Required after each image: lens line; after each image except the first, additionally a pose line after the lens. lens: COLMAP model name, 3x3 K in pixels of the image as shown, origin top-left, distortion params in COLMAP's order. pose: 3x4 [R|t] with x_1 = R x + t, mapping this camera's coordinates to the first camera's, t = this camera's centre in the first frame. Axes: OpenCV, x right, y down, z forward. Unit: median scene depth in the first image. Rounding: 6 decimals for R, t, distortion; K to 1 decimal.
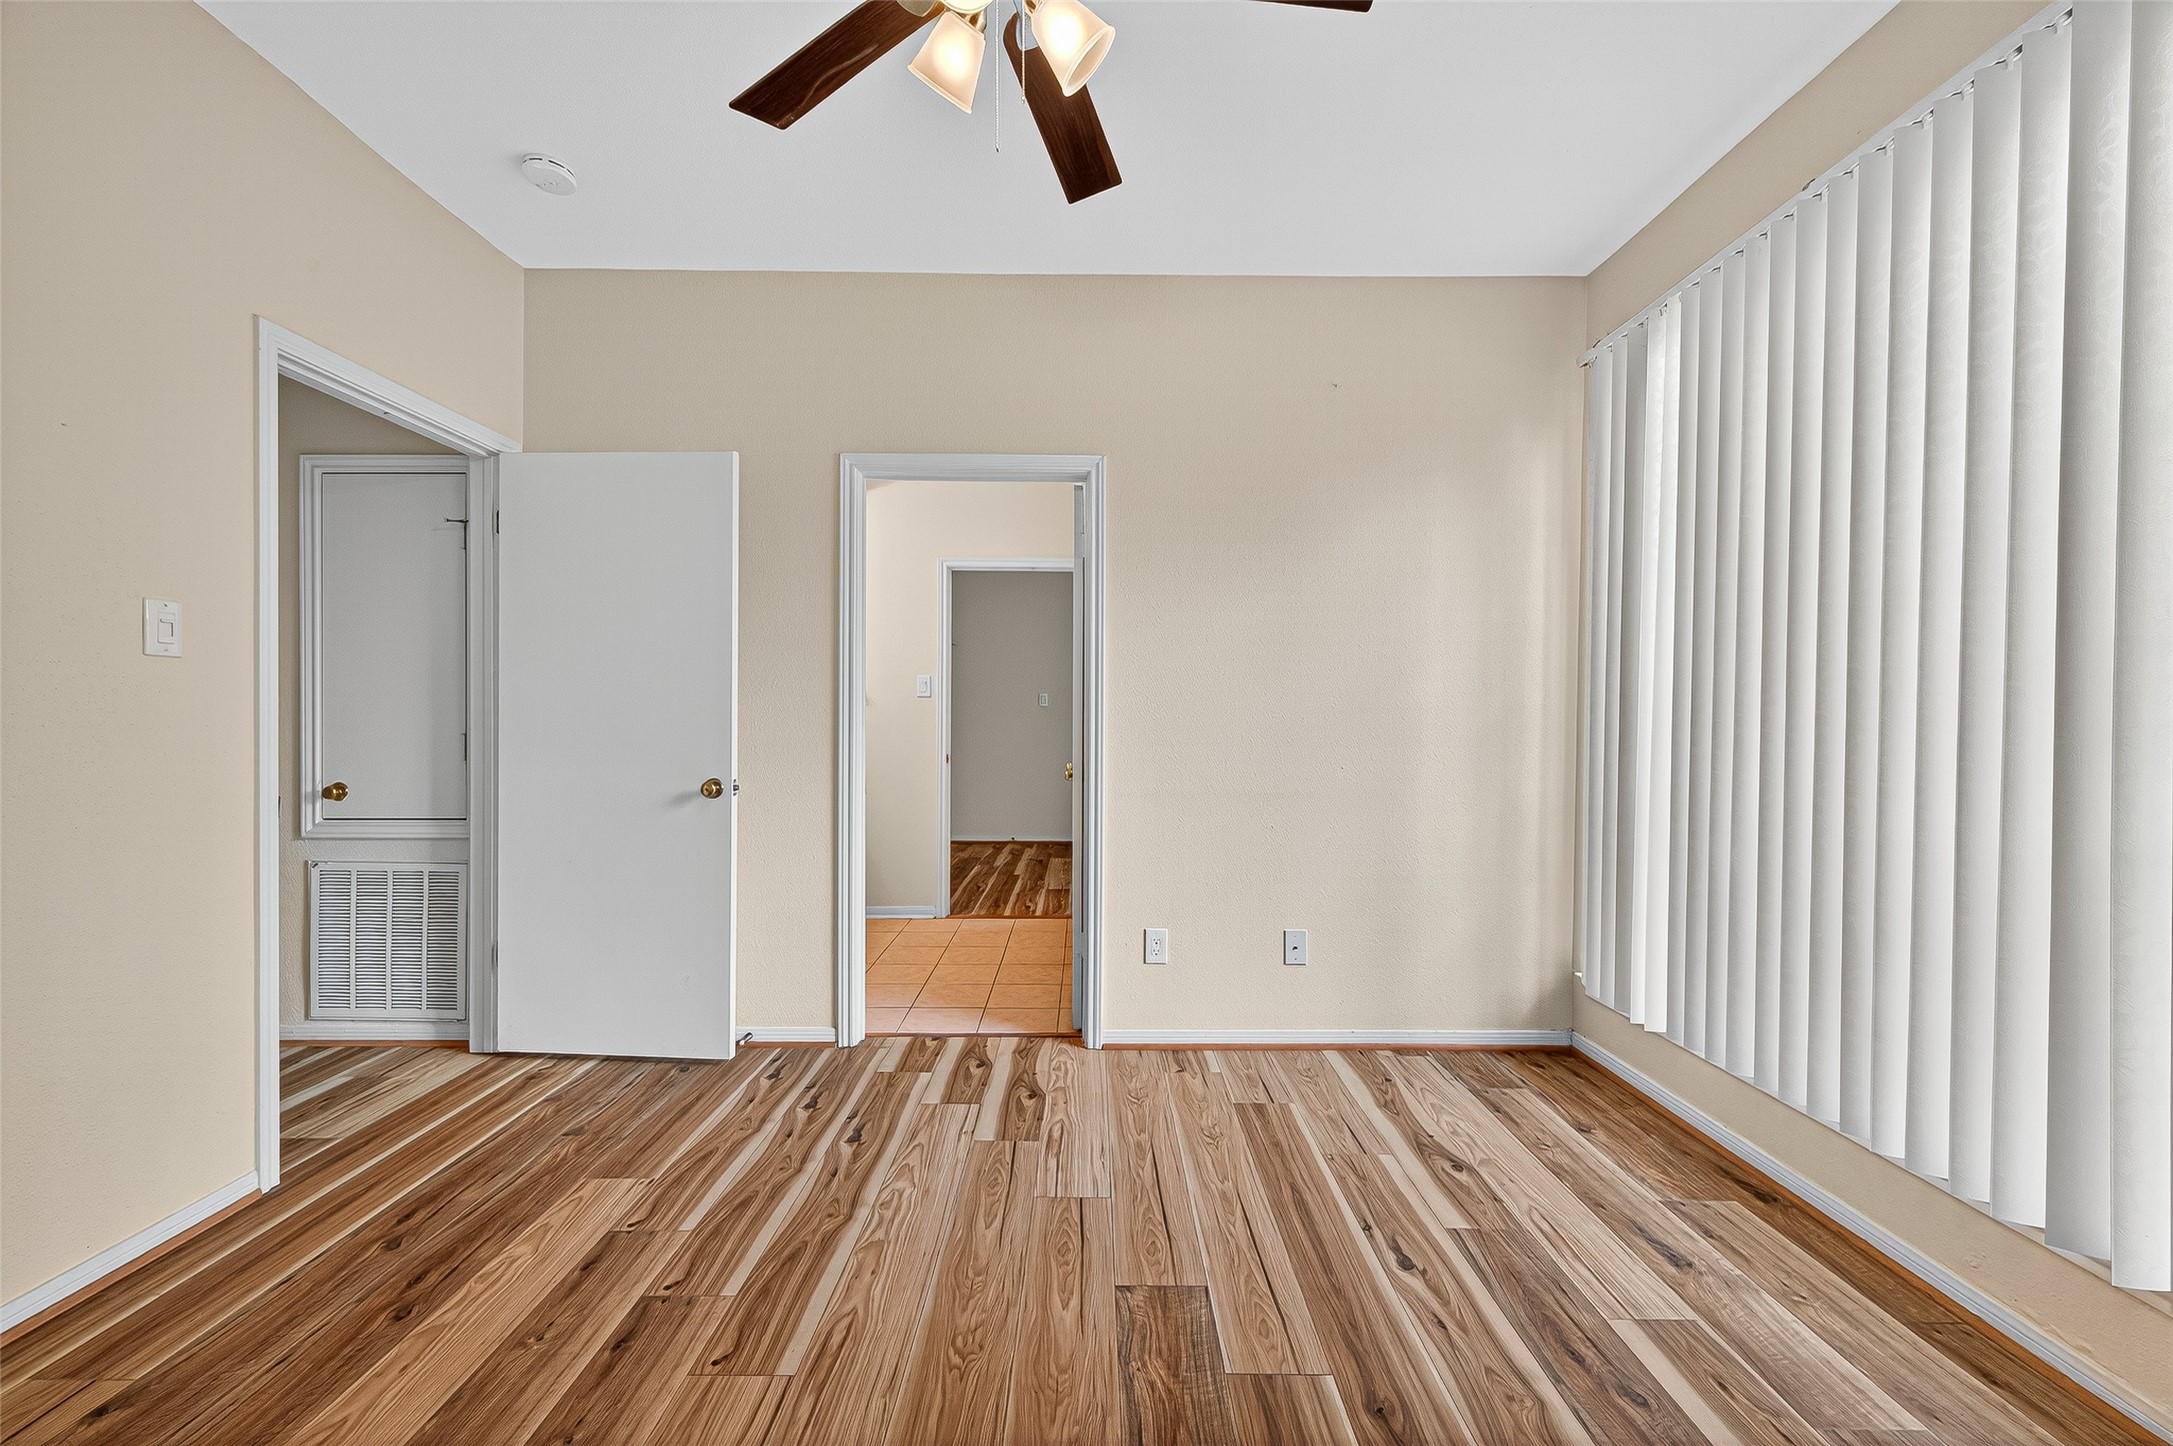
lens RADIAL K [[846.4, 0, 1095.4], [0, 846.4, 726.9], [0, 0, 1]] dist [0.015263, -0.004910]
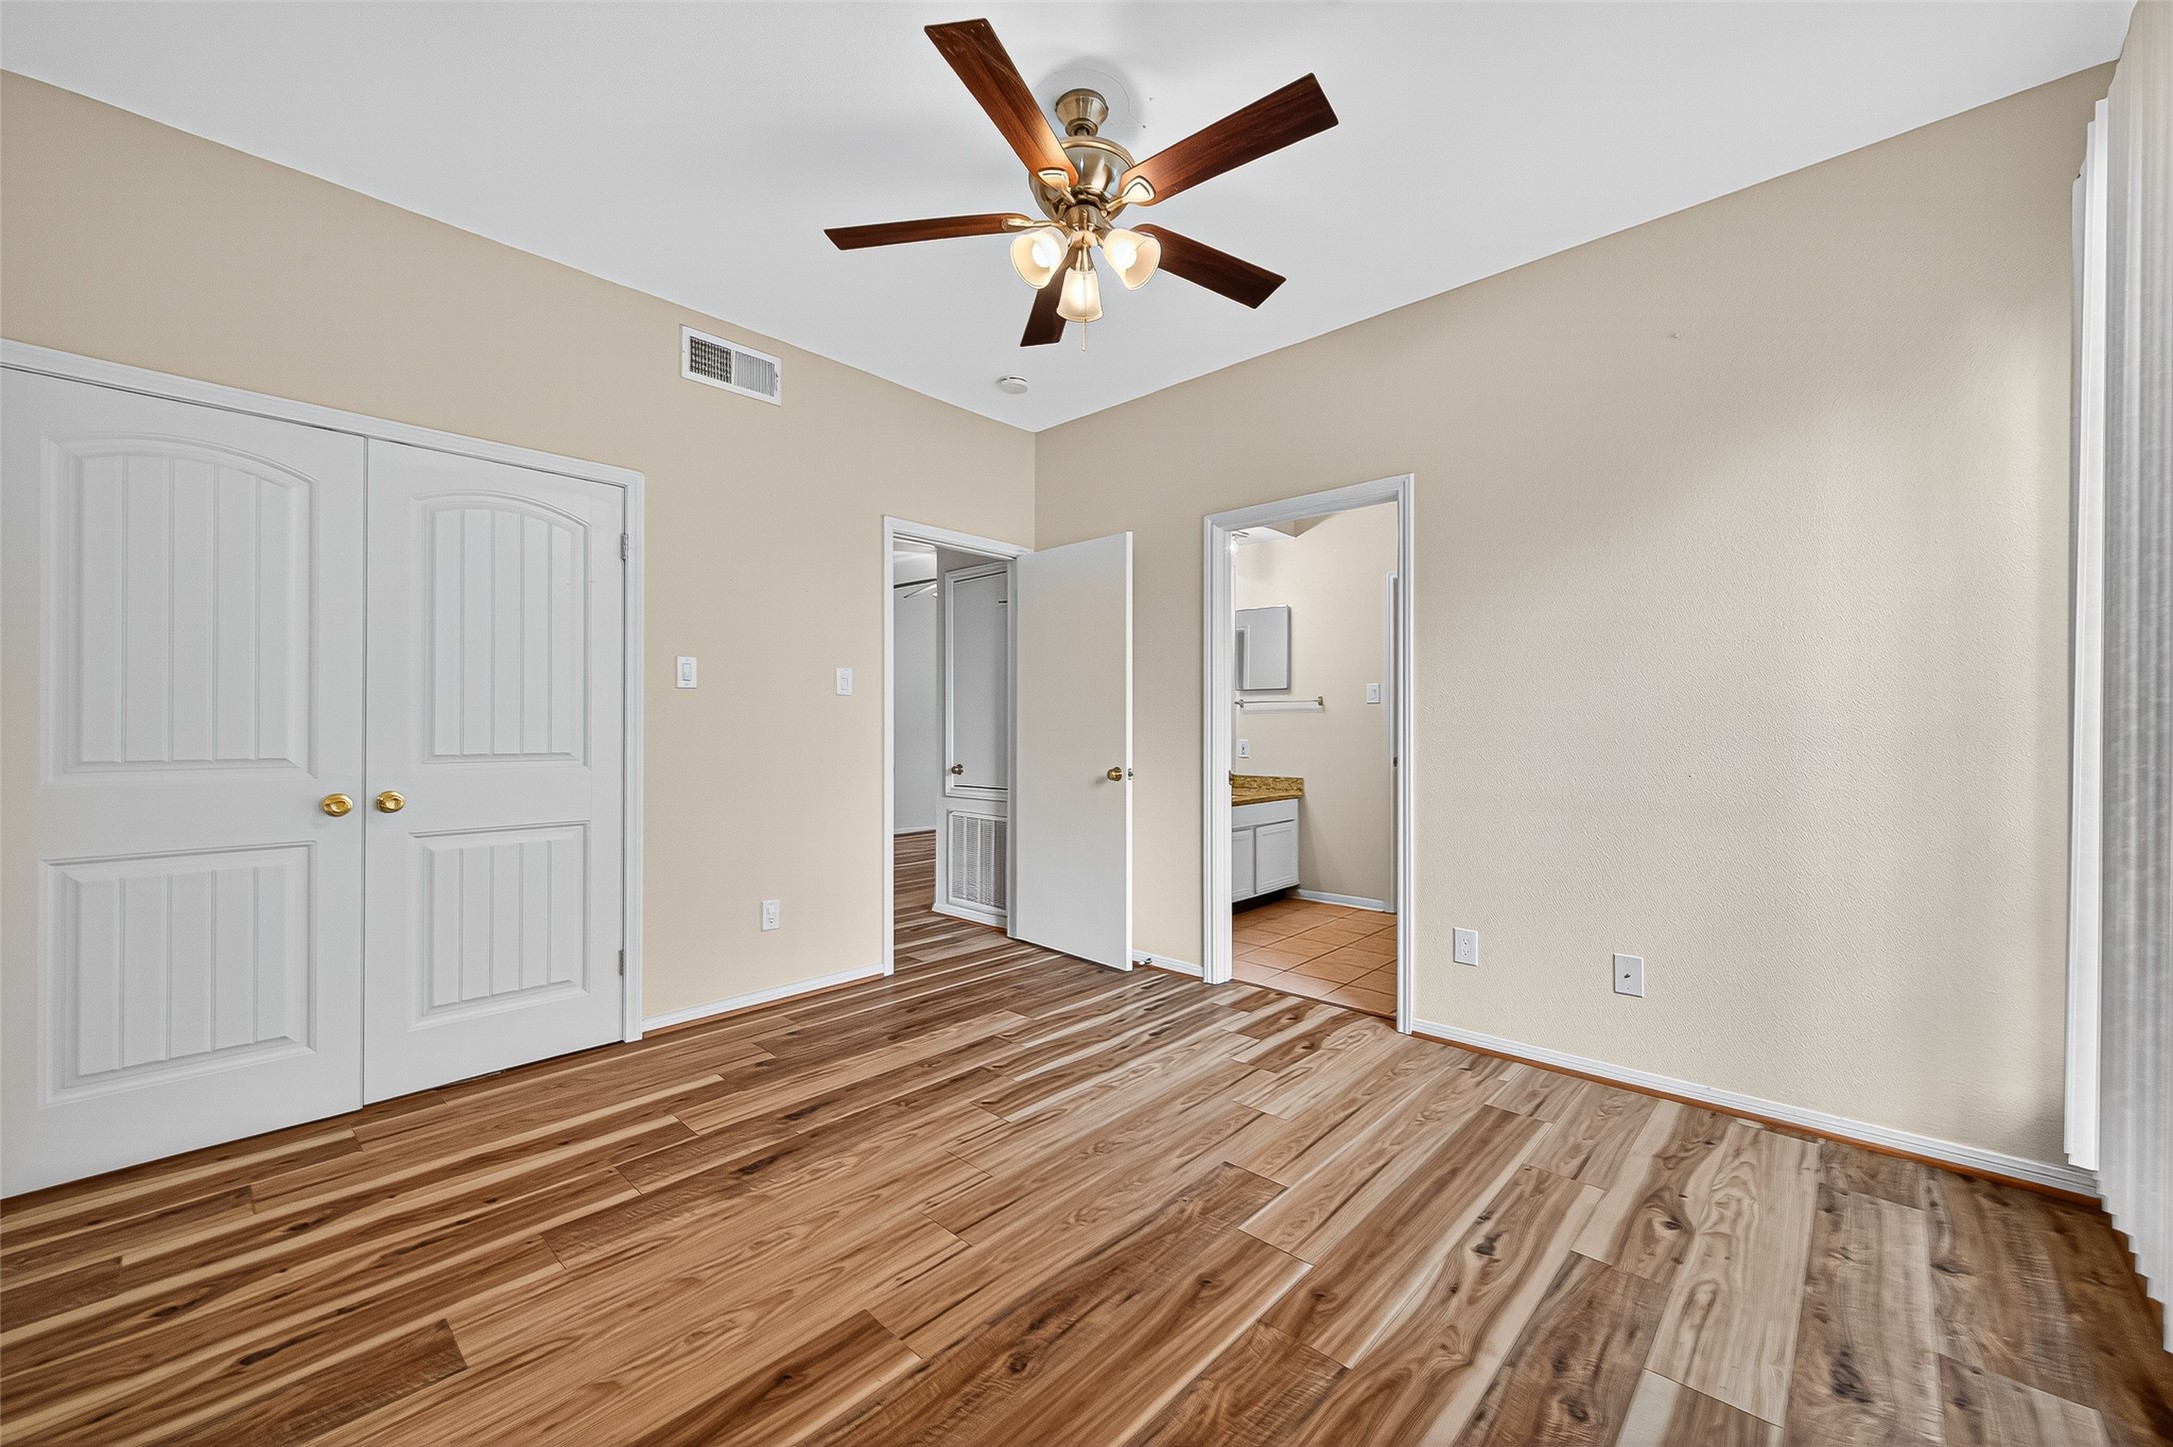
lens RADIAL K [[846.4, 0, 1095.4], [0, 846.4, 727.4], [0, 0, 1]] dist [0.015263, -0.004910]
pose [[0.733557, -0.005074, -0.679609, 0.537692], [-0.001963, 0.999952, -0.009585, 0.009065], [0.679625, 0.008365, 0.733512, -0.057172]]
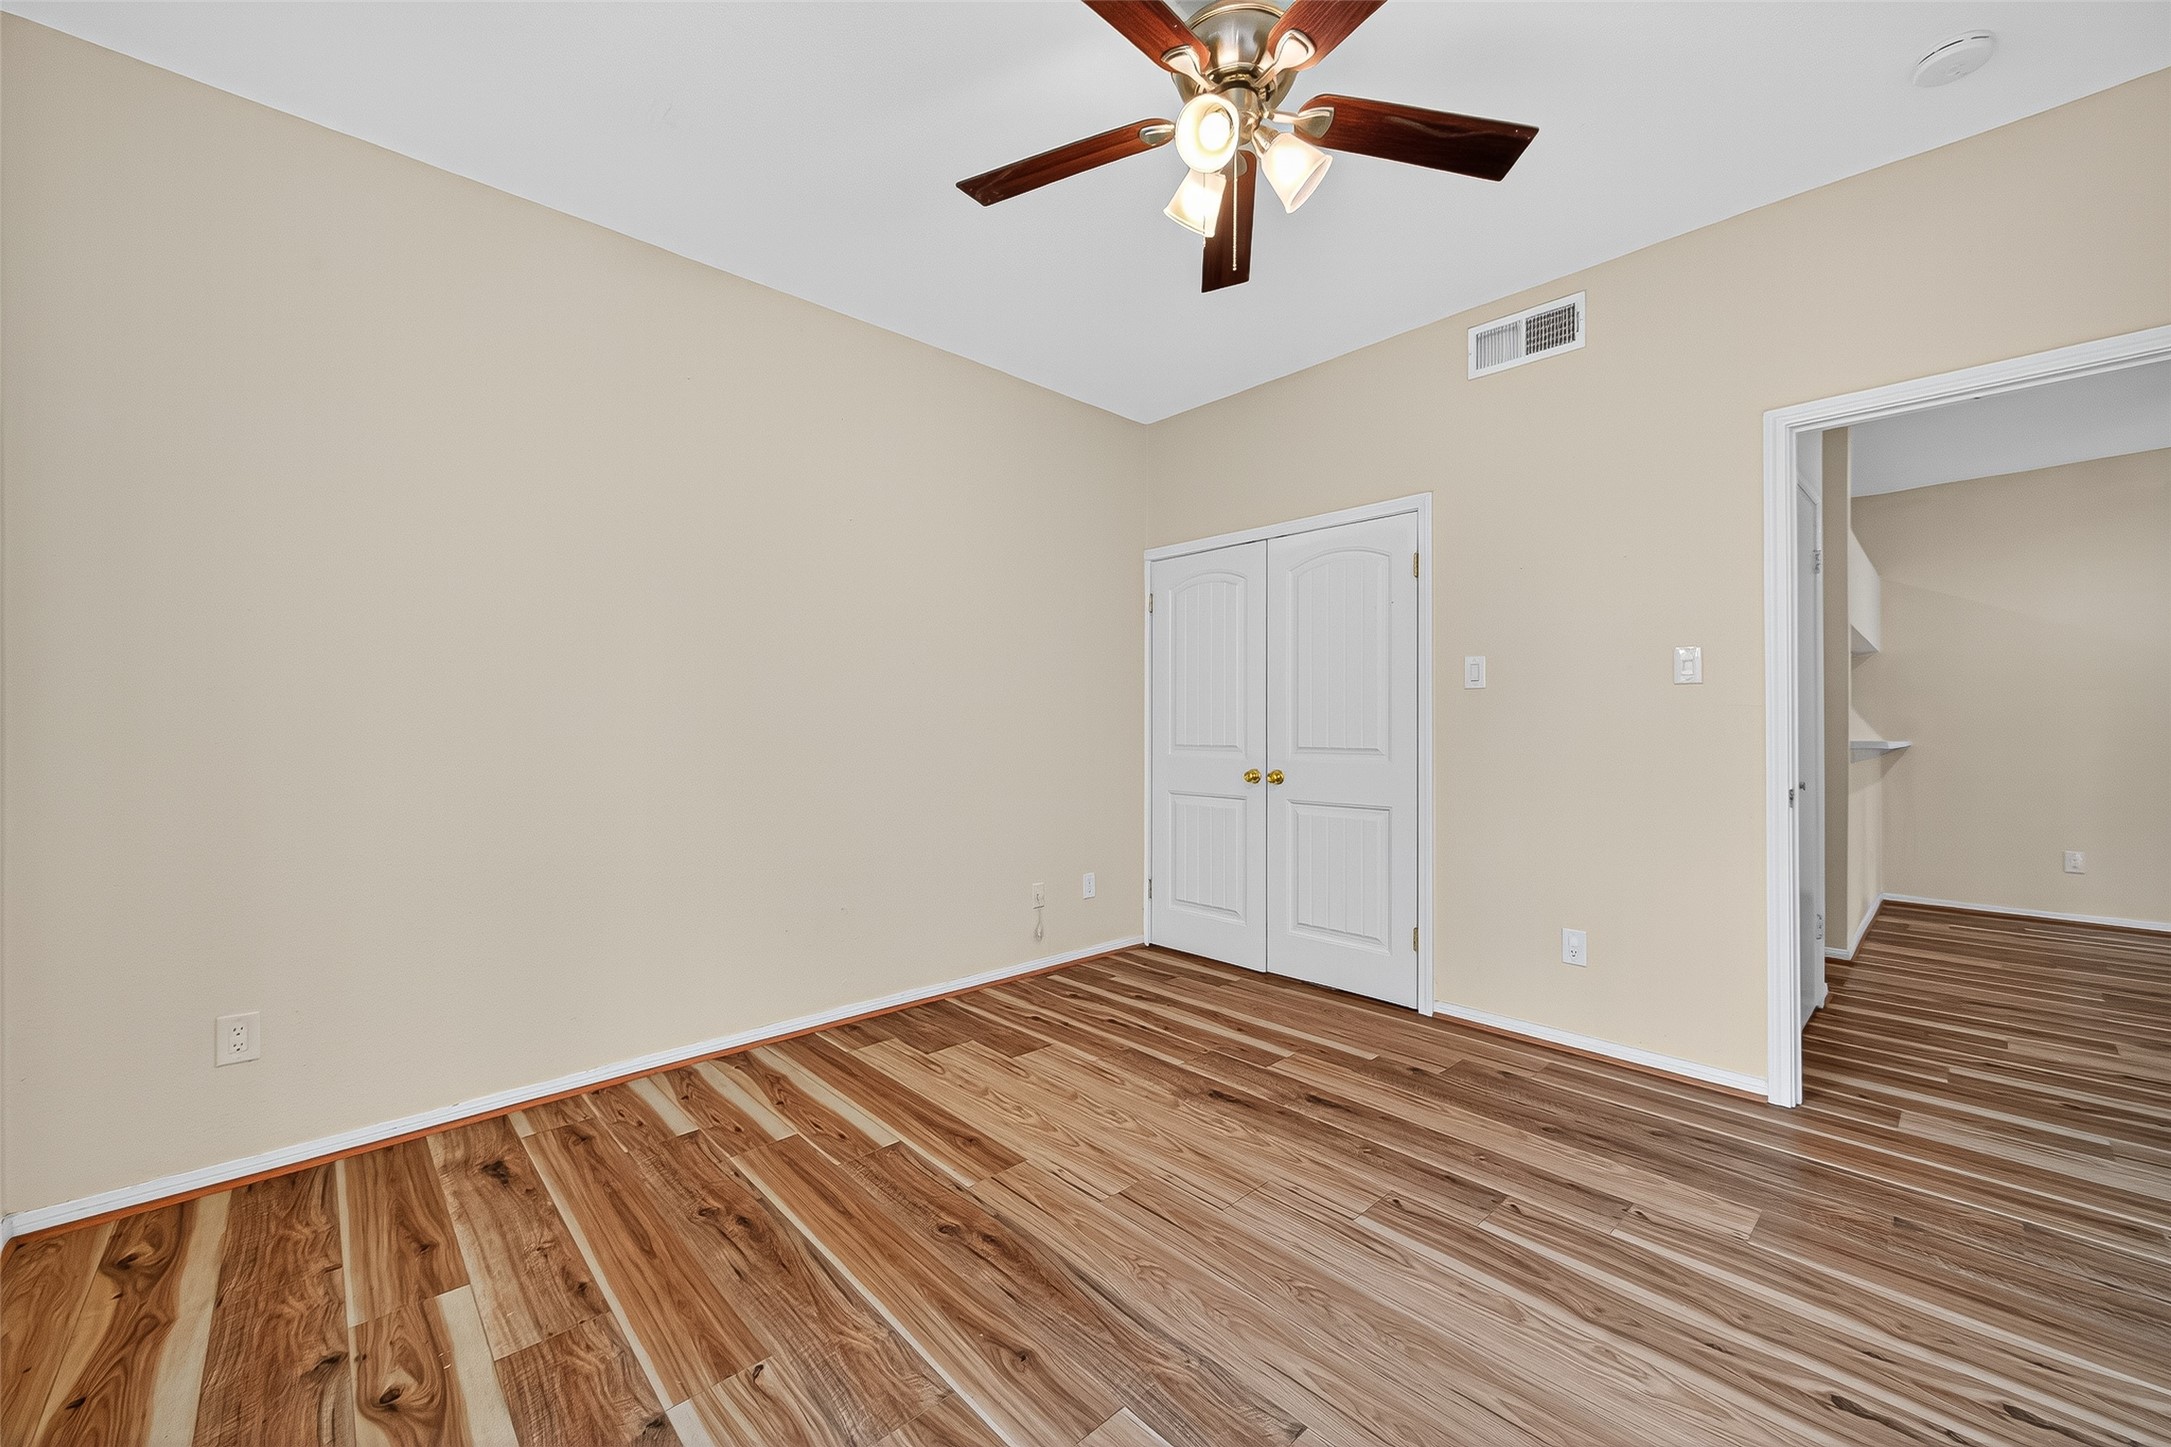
lens RADIAL K [[855.7, 0, 1090.8], [0, 855.7, 725.8], [0, 0, 1]] dist [0.018536, -0.005026]
pose [[-0.735552, -0.006626, -0.677436, 0.516143], [-0.009868, 0.999951, 0.000934, 0.000368], [0.677396, 0.007372, -0.735581, 1.033885]]
